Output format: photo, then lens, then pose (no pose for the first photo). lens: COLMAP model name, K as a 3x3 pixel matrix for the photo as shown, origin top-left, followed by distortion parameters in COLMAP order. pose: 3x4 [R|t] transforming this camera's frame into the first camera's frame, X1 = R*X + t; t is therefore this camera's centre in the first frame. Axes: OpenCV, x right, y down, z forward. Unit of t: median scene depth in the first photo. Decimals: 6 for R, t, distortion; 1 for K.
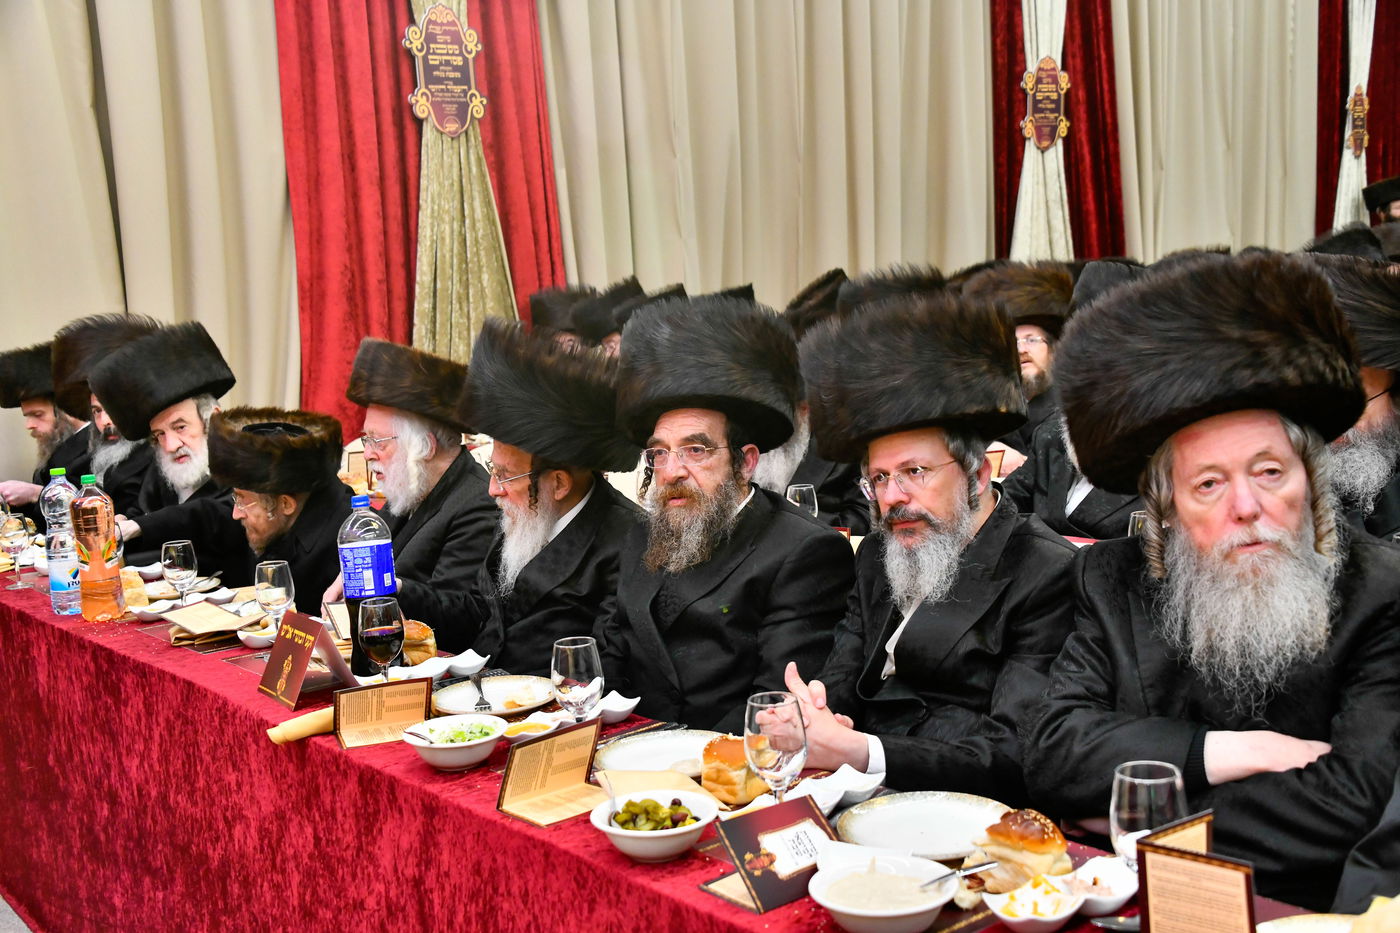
lens RADIAL K [[1565.7, 0, 661.6], [0, 1565.7, 485.4], [0, 0, 1]] dist [0.032163, 0.000000]
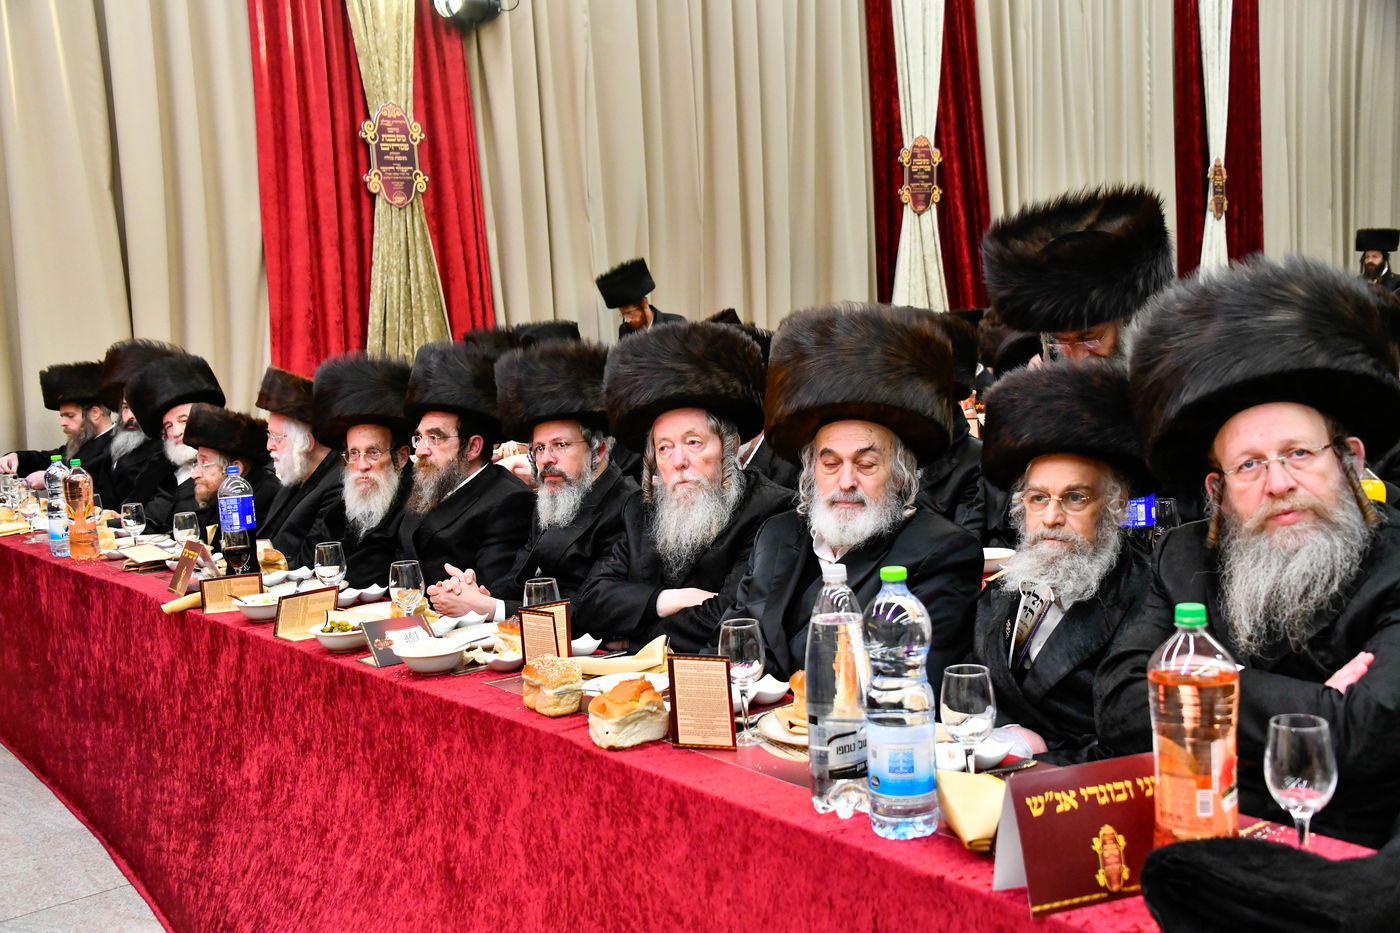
lens RADIAL K [[1558.5, 0, 699.3], [0, 1558.5, 468.4], [0, 0, 1]] dist [-0.022091, 0.000000]
pose [[0.999912, 0.005899, -0.011894, 0.123000], [-0.006264, 0.999501, -0.030950, 0.022516], [0.011705, 0.031022, 0.999450, -0.231415]]
